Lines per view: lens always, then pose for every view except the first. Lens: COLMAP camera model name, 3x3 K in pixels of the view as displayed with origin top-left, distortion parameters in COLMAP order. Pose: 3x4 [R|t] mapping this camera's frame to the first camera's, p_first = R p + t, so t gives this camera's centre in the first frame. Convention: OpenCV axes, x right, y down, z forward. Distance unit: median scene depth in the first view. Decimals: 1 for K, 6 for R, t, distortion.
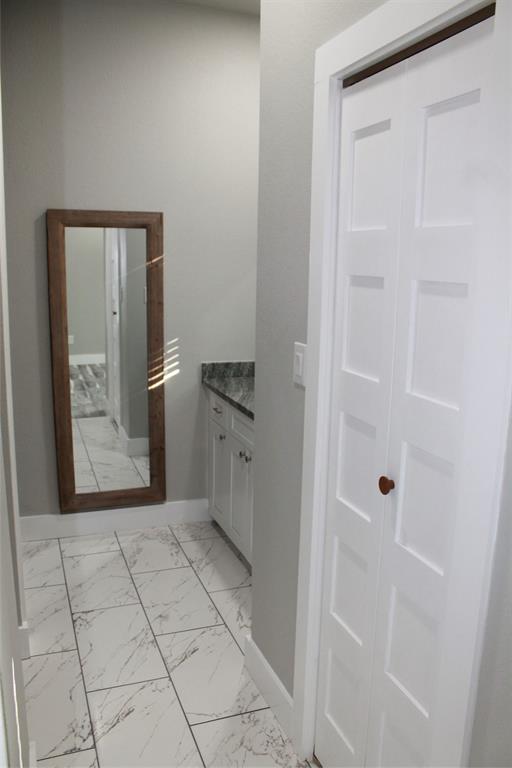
lens RADIAL K [[630.5, 0, 251.9], [0, 630.5, 381.5], [0, 0, 1]] dist [-0.109899, 0.045893]
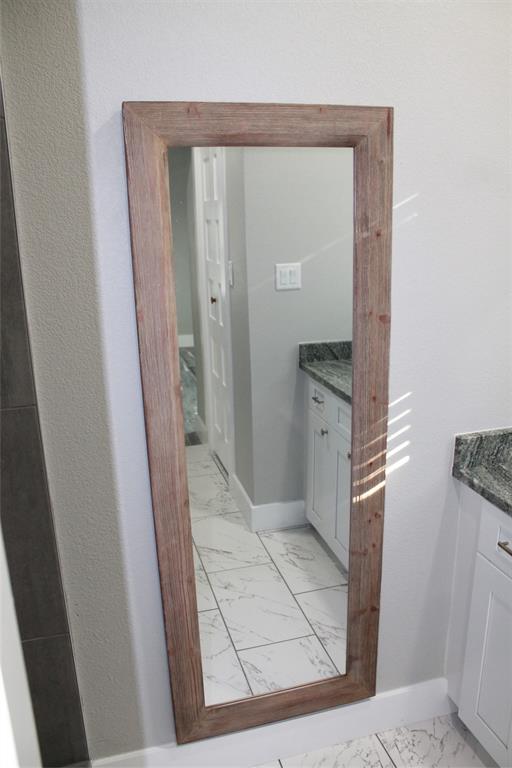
lens RADIAL K [[630.5, 0, 259.7], [0, 630.5, 384.3], [0, 0, 1]] dist [-0.109899, 0.045893]
pose [[0.997050, -0.023303, -0.073131, -0.194796], [0.028972, 0.996575, 0.077451, -0.110930], [0.071075, -0.079341, 0.994310, 0.529173]]
